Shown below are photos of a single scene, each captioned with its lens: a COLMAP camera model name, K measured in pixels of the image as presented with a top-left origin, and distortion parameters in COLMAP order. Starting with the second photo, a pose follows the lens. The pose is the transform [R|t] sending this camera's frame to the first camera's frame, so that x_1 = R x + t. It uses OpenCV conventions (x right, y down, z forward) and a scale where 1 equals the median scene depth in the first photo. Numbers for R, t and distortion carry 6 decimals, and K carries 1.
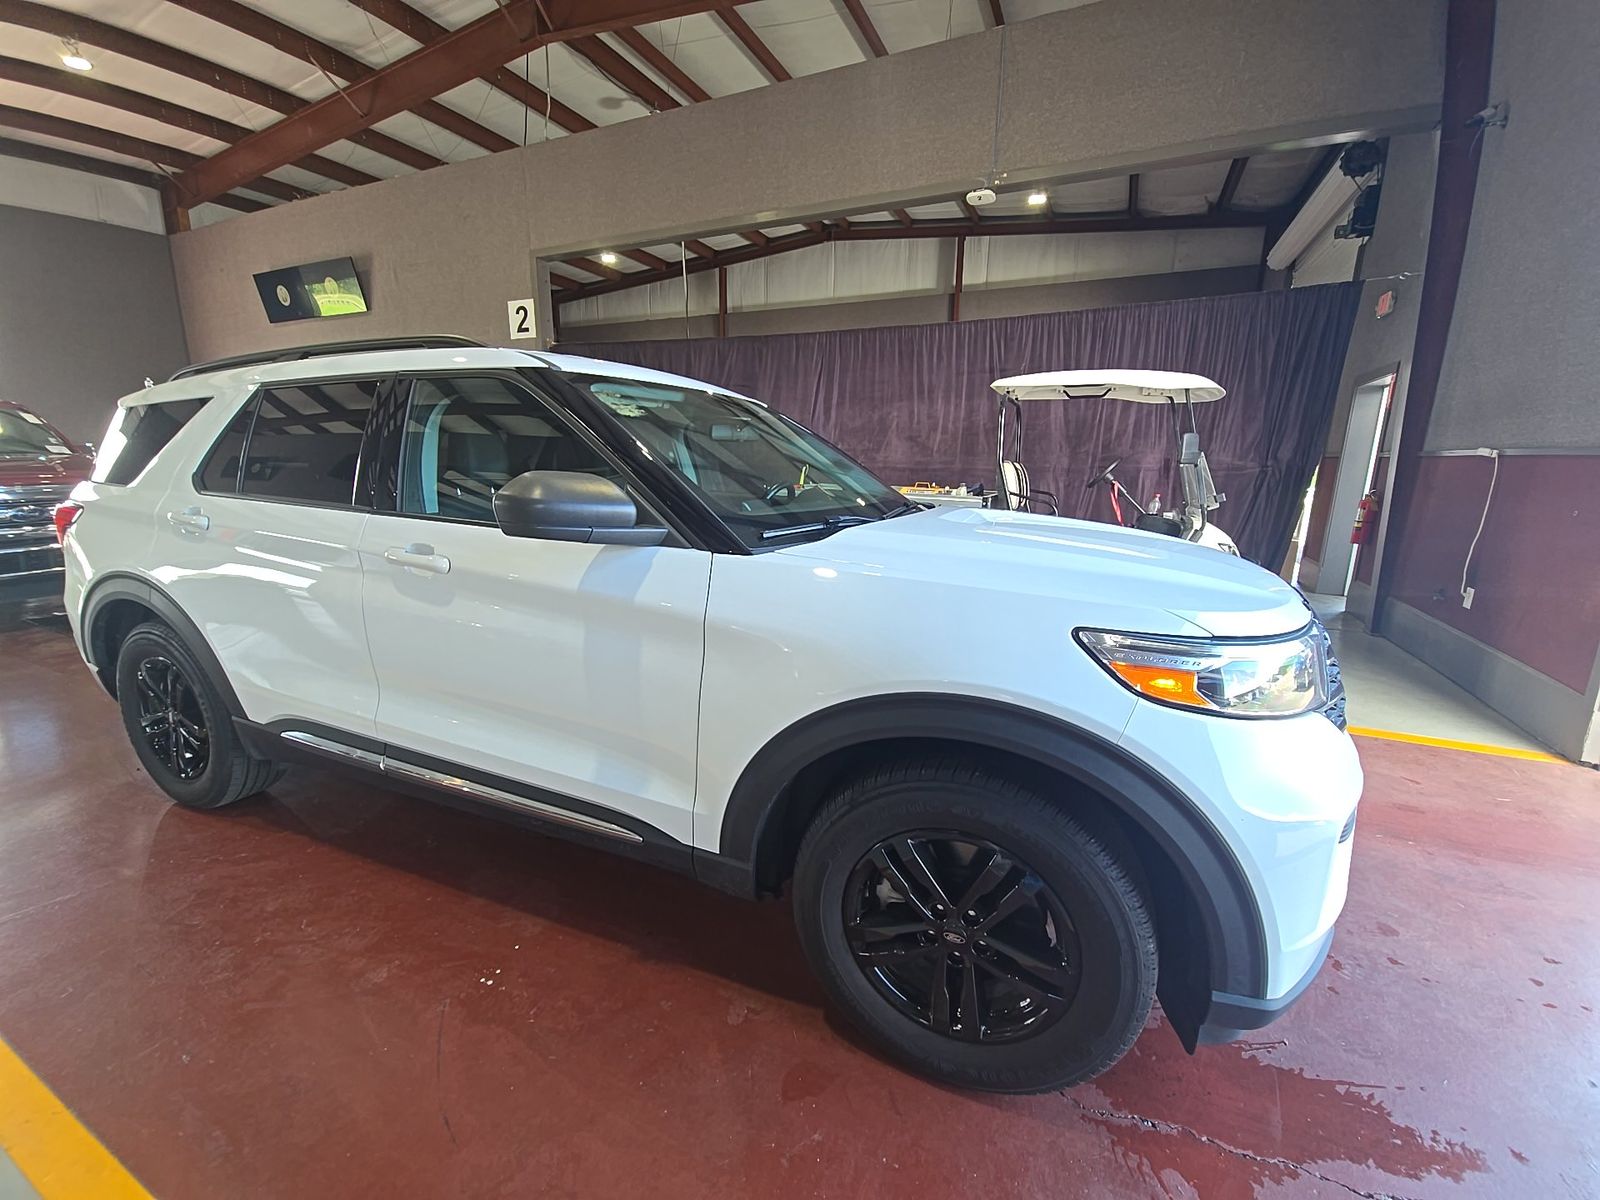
lens RADIAL K [[672.8, 0, 800.0], [0, 672.8, 600.0], [0, 0, 1]] dist [-0.002145, -0.000564]
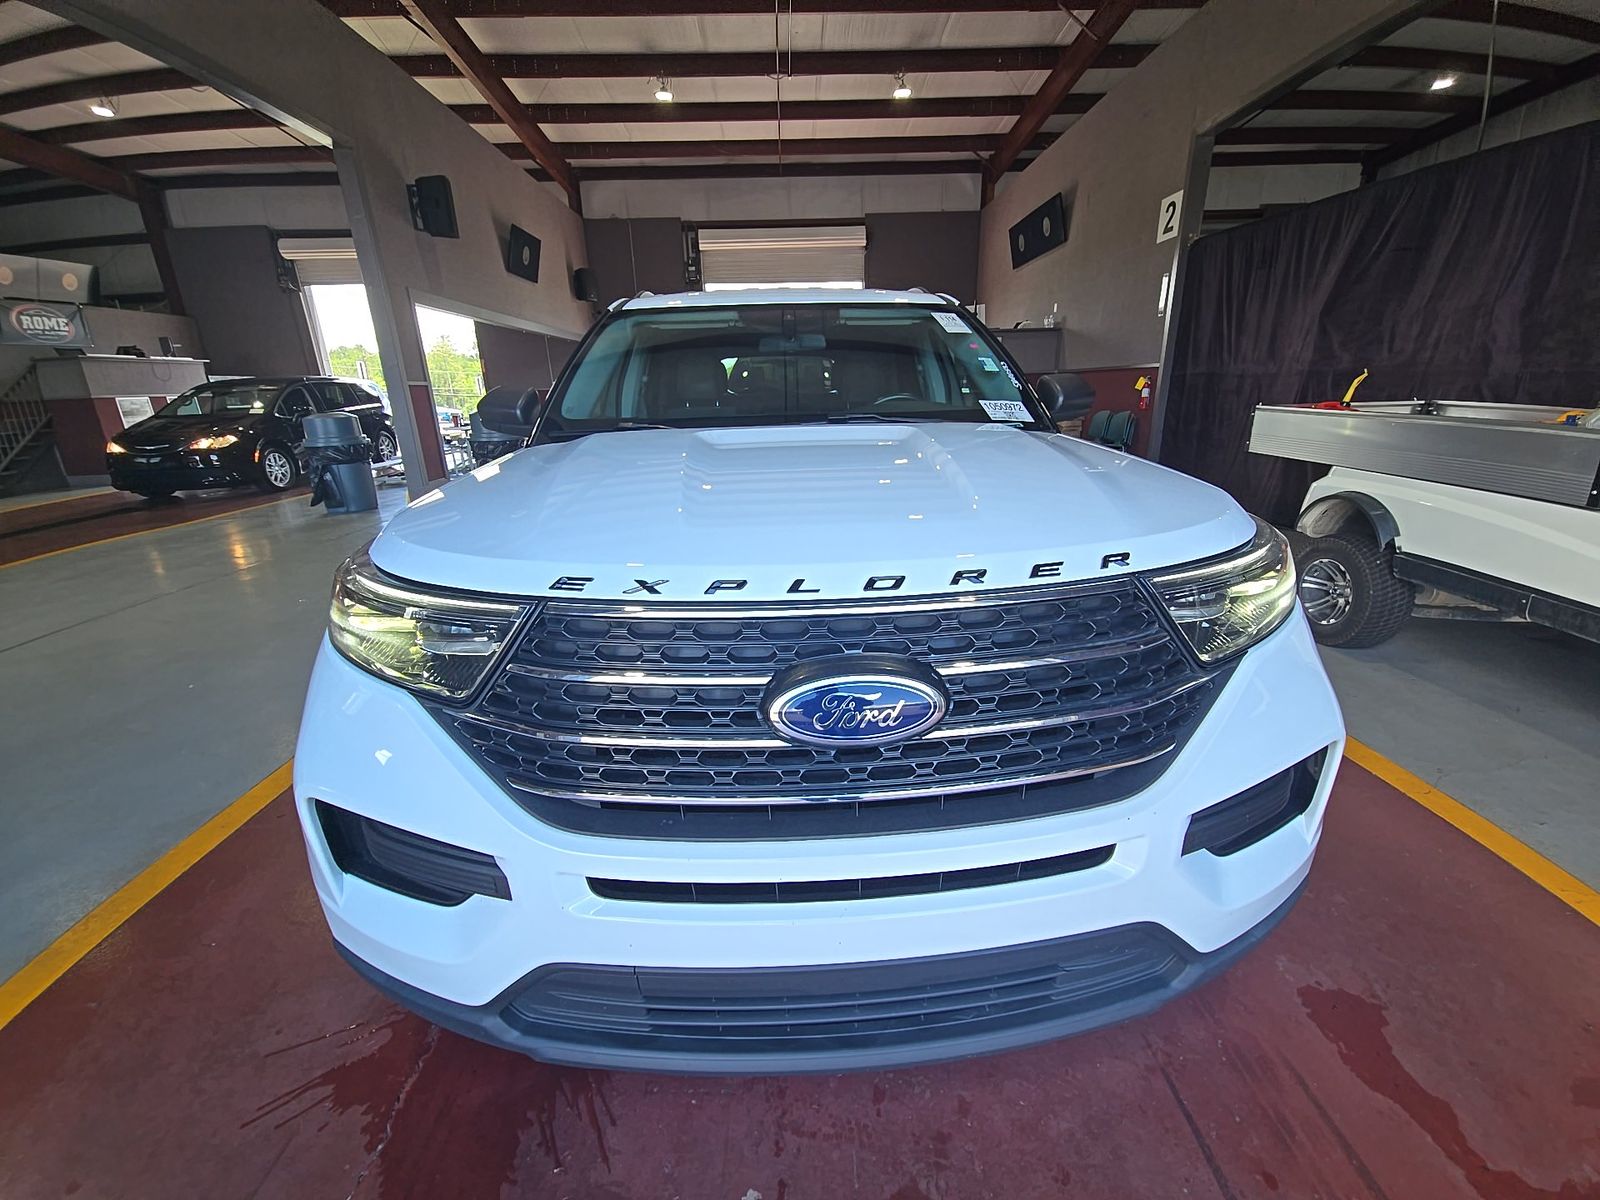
lens RADIAL K [[637.6, 0, 800.0], [0, 637.6, 600.0], [0, 0, 1]] dist [0.027895, -0.018122]
pose [[0.420806, 0.273488, -0.864943, 0.239719], [-0.171247, 0.960278, 0.220318, -0.024252], [0.890841, 0.055408, 0.450925, 0.169178]]
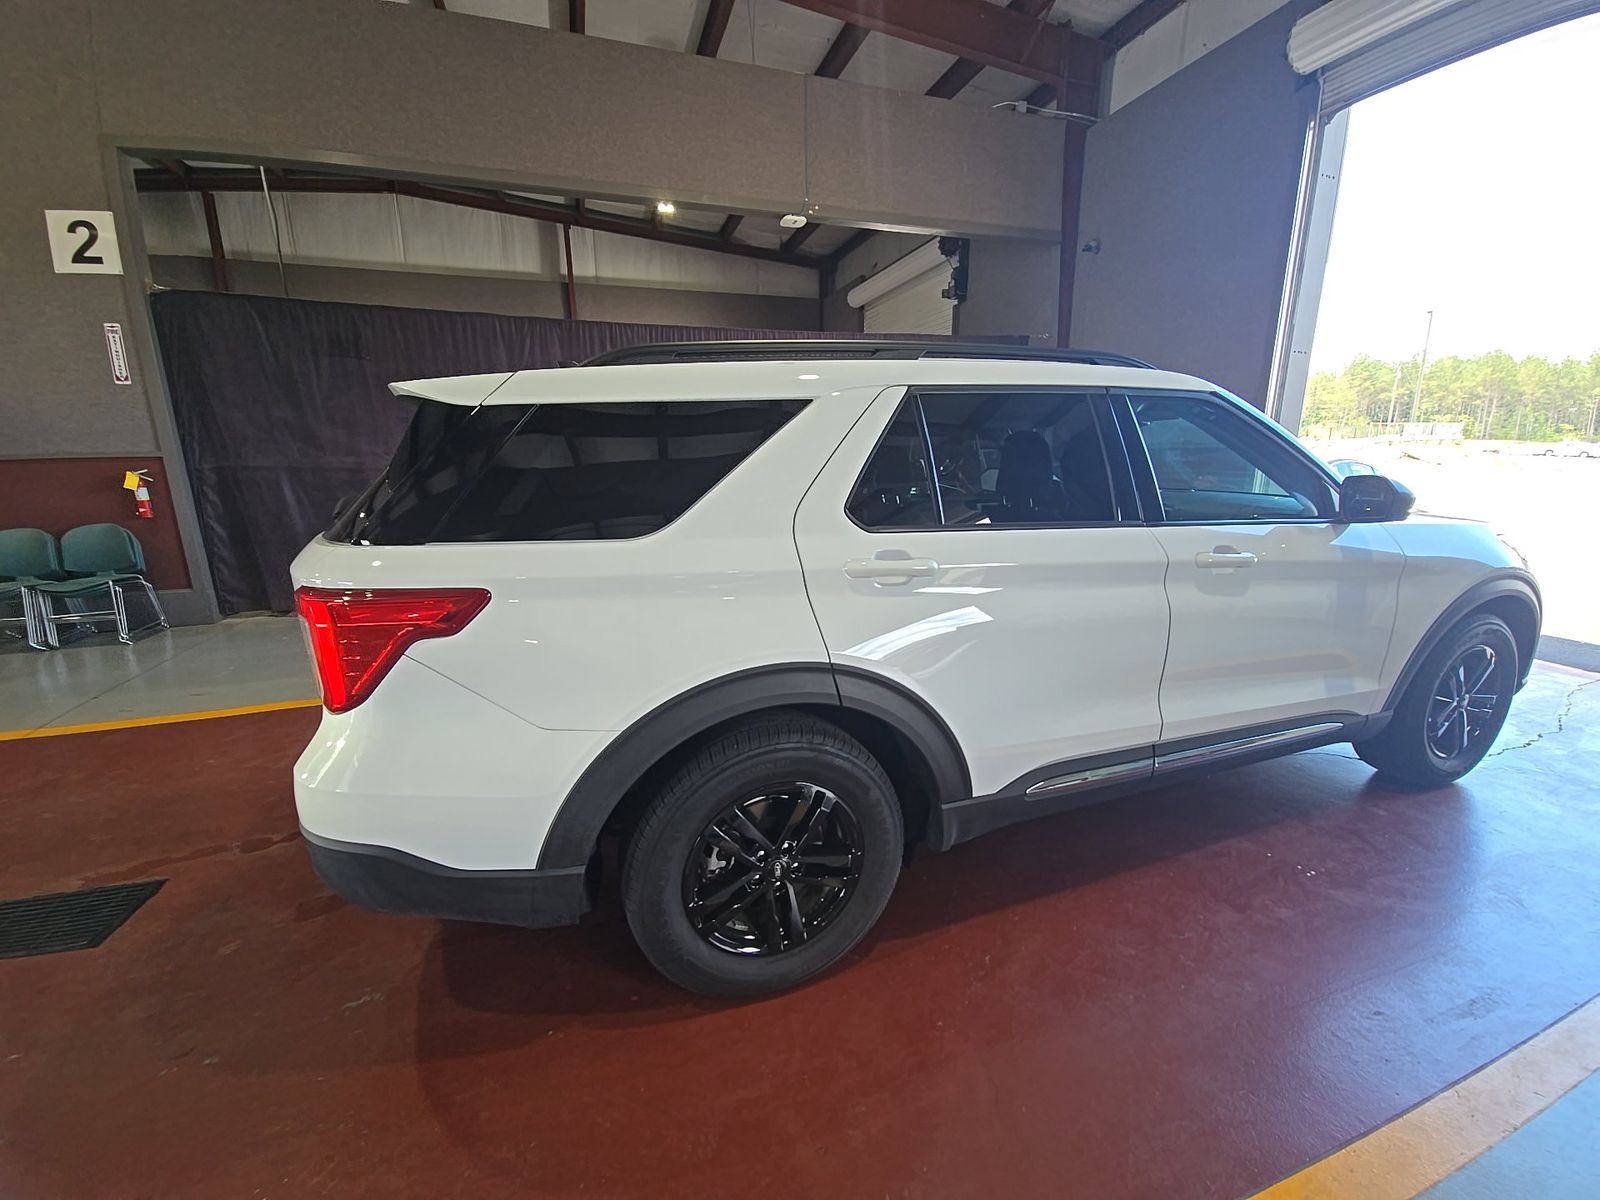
lens RADIAL K [[637.6, 0, 800.0], [0, 637.6, 600.0], [0, 0, 1]] dist [0.027895, -0.018122]
pose [[0.729794, -0.176820, 0.660406, -0.334448], [0.158241, 0.983432, 0.088441, -0.037516], [-0.665102, 0.039959, 0.745683, 0.124060]]
